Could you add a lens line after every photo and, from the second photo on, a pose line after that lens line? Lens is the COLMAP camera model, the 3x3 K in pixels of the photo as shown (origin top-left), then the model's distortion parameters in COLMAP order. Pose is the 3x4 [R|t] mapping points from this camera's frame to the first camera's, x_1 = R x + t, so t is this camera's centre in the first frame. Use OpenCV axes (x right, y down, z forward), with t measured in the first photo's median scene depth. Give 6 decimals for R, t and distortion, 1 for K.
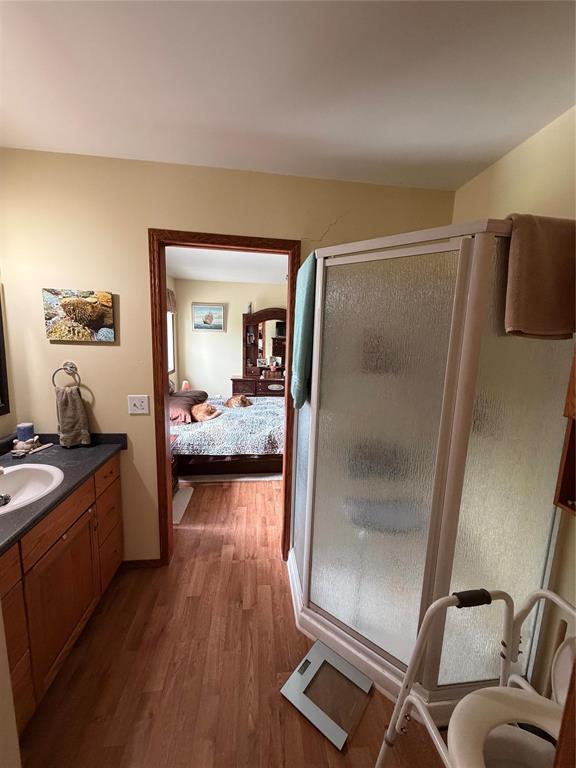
lens RADIAL K [[304.6, 0, 287.2], [0, 304.6, 382.0], [0, 0, 1]] dist [0.000125, 0.000578]
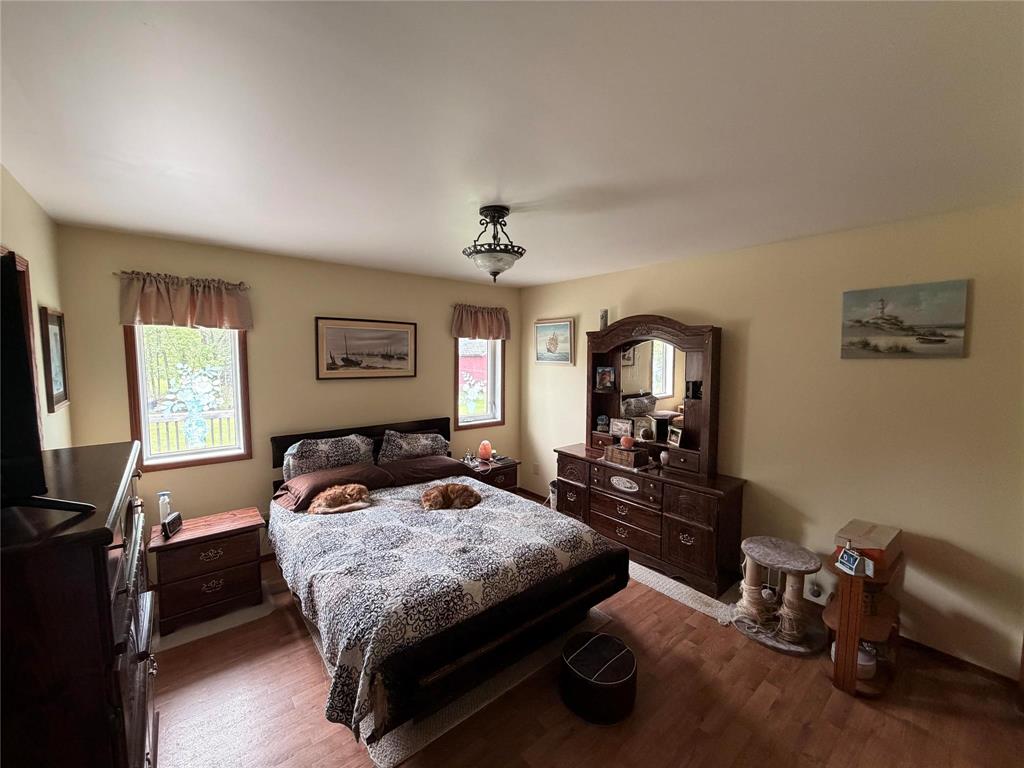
lens RADIAL K [[406.1, 0, 511.2], [0, 406.1, 386.5], [0, 0, 1]] dist [0.000125, 0.000578]
pose [[0.548307, 0.039334, -0.835352, 0.375277], [-0.119869, 0.992275, -0.031957, -0.088643], [0.827642, 0.117654, 0.548786, 0.499994]]
